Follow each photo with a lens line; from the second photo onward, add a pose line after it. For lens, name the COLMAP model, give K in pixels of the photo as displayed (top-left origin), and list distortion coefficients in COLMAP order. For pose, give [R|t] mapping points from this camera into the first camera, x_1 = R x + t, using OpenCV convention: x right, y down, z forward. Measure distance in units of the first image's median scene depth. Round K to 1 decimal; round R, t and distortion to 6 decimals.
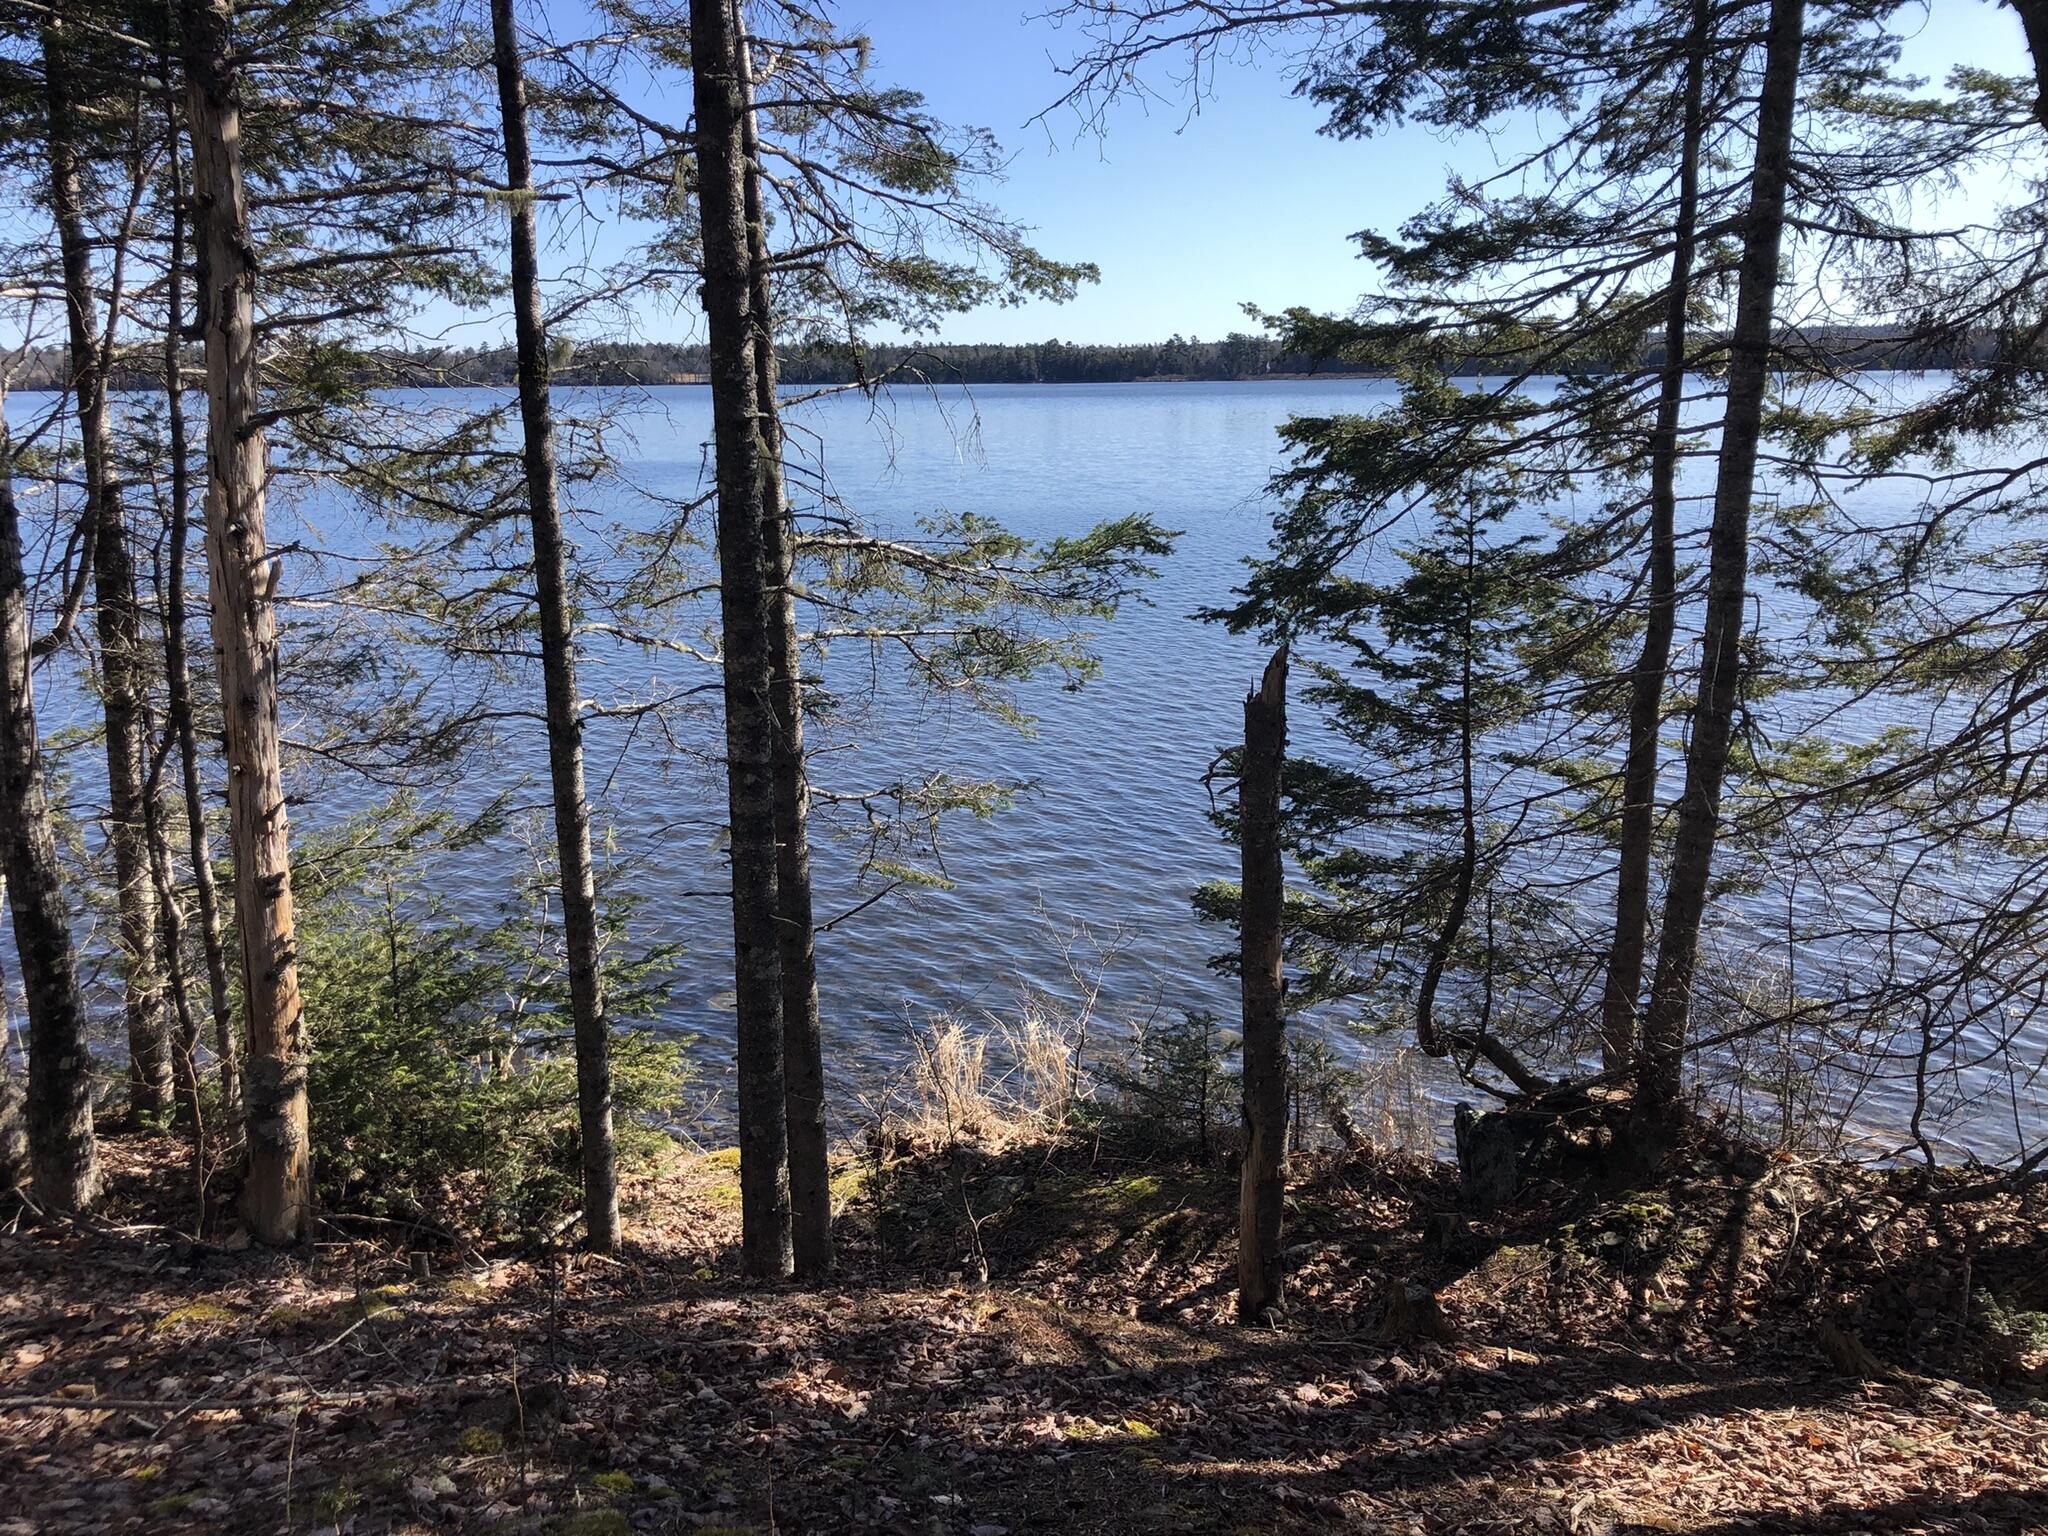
lens RADIAL K [[1664.0, 0, 1024.8], [0, 1664.0, 771.3], [0, 0, 1]] dist [0.013710, 0.000286]
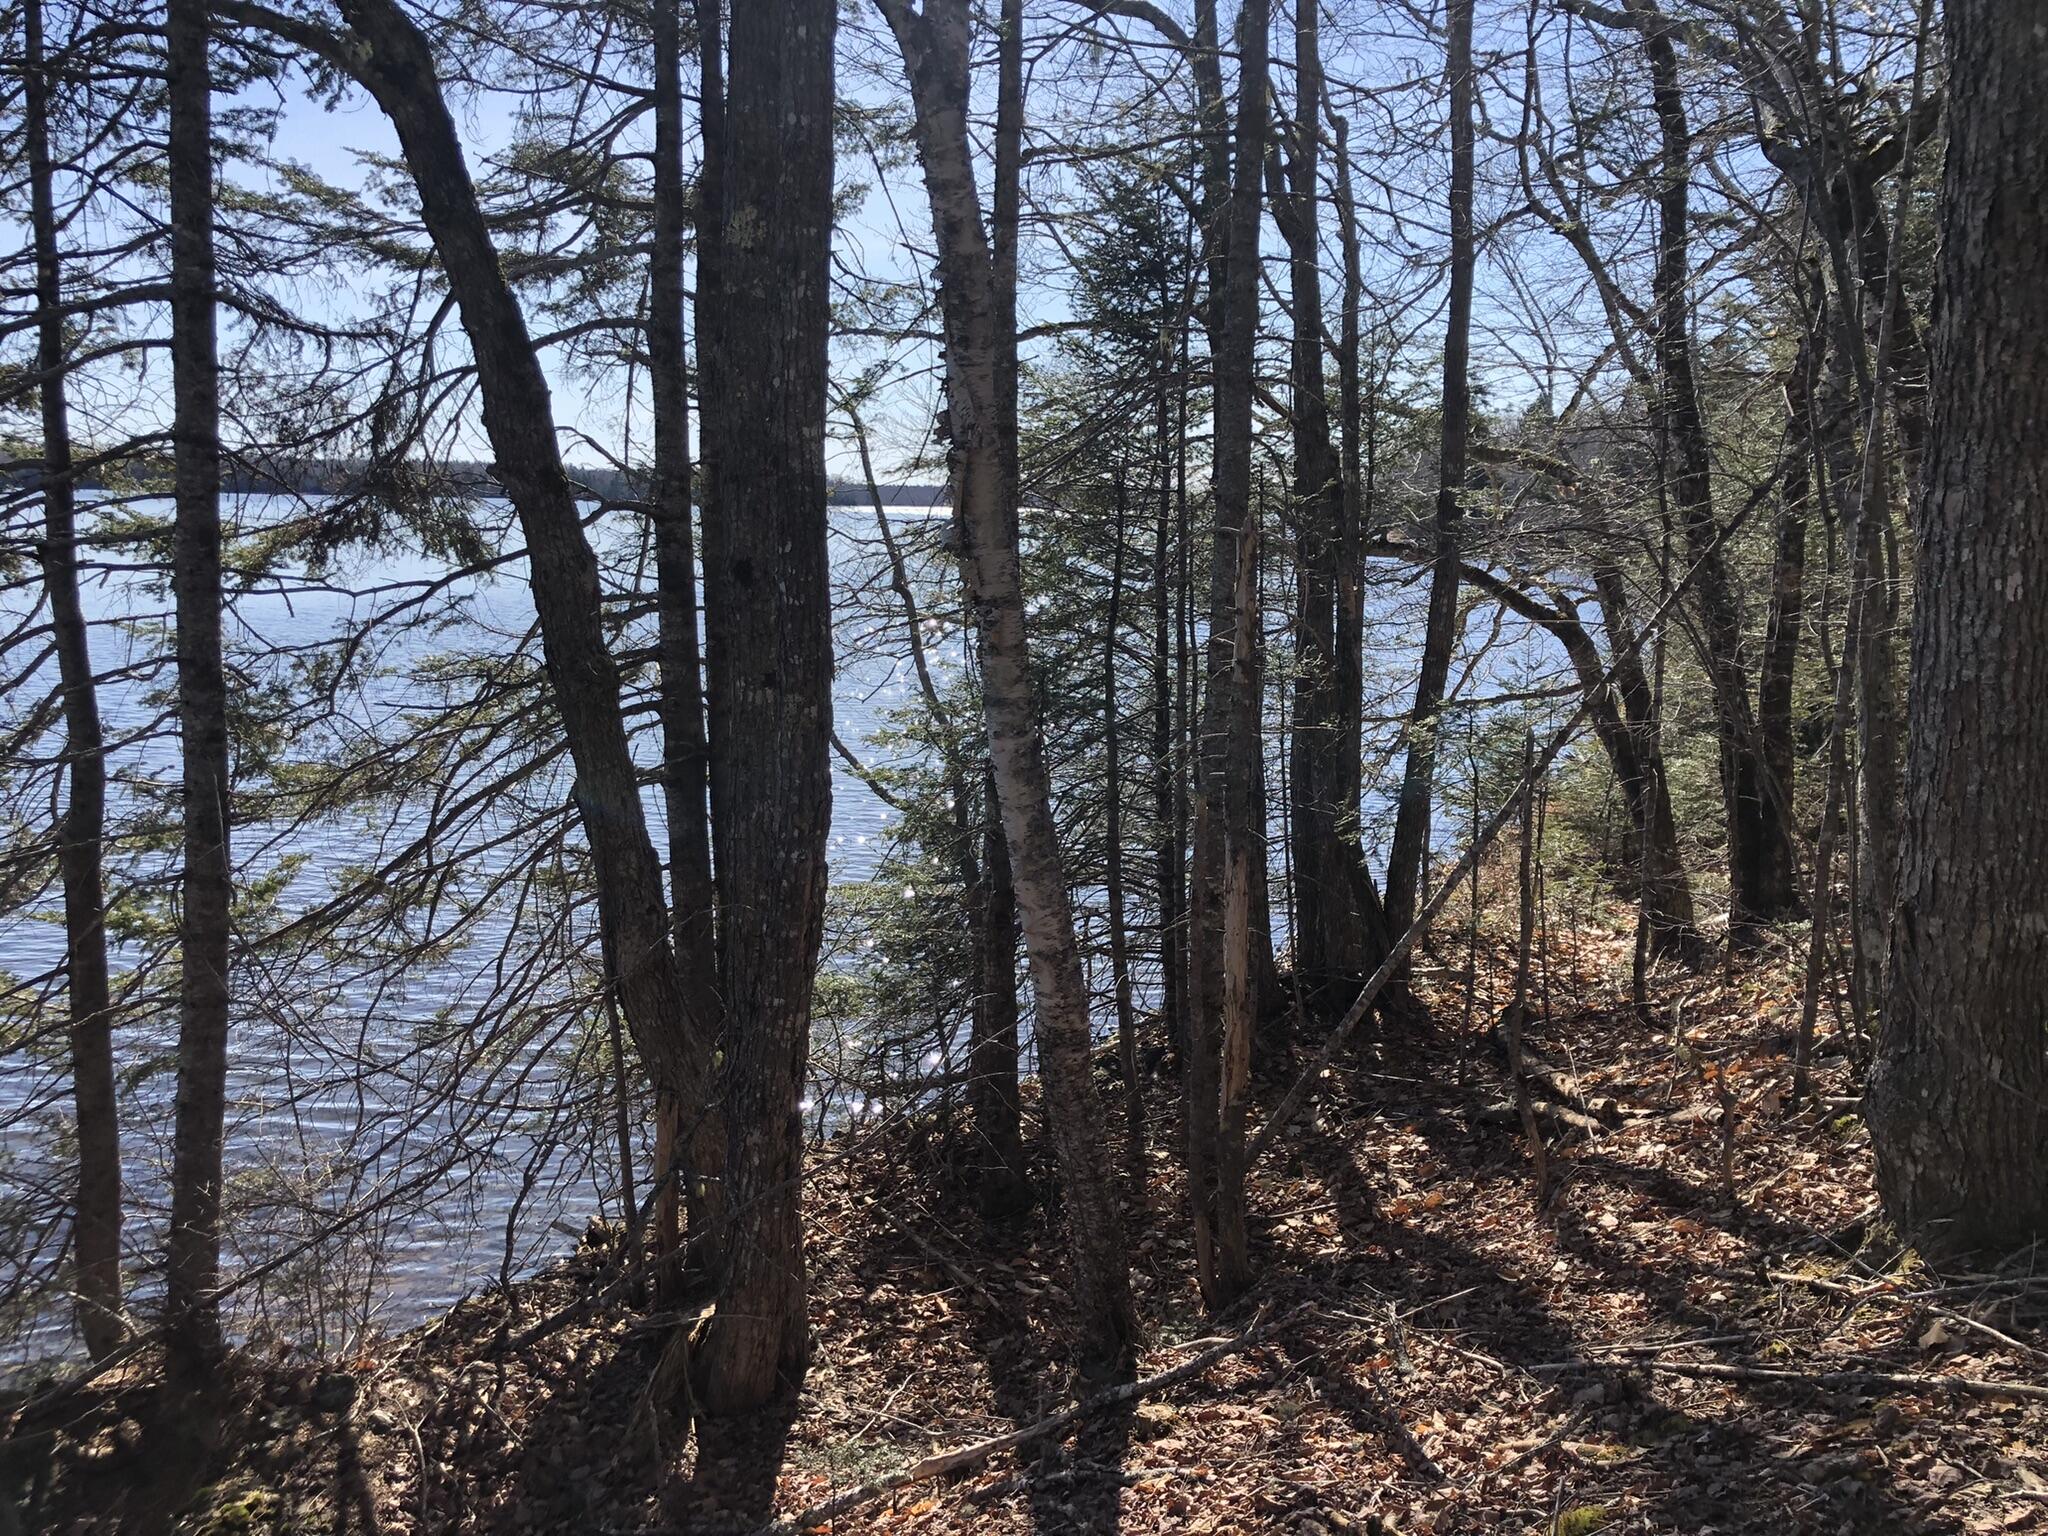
lens RADIAL K [[1664.0, 0, 1024.8], [0, 1664.0, 761.9], [0, 0, 1]] dist [0.013710, 0.000286]
pose [[0.531437, -0.108913, 0.840067, -0.056871], [0.169215, 0.985362, 0.020702, -0.037332], [-0.830024, 0.131151, 0.542088, 0.193013]]
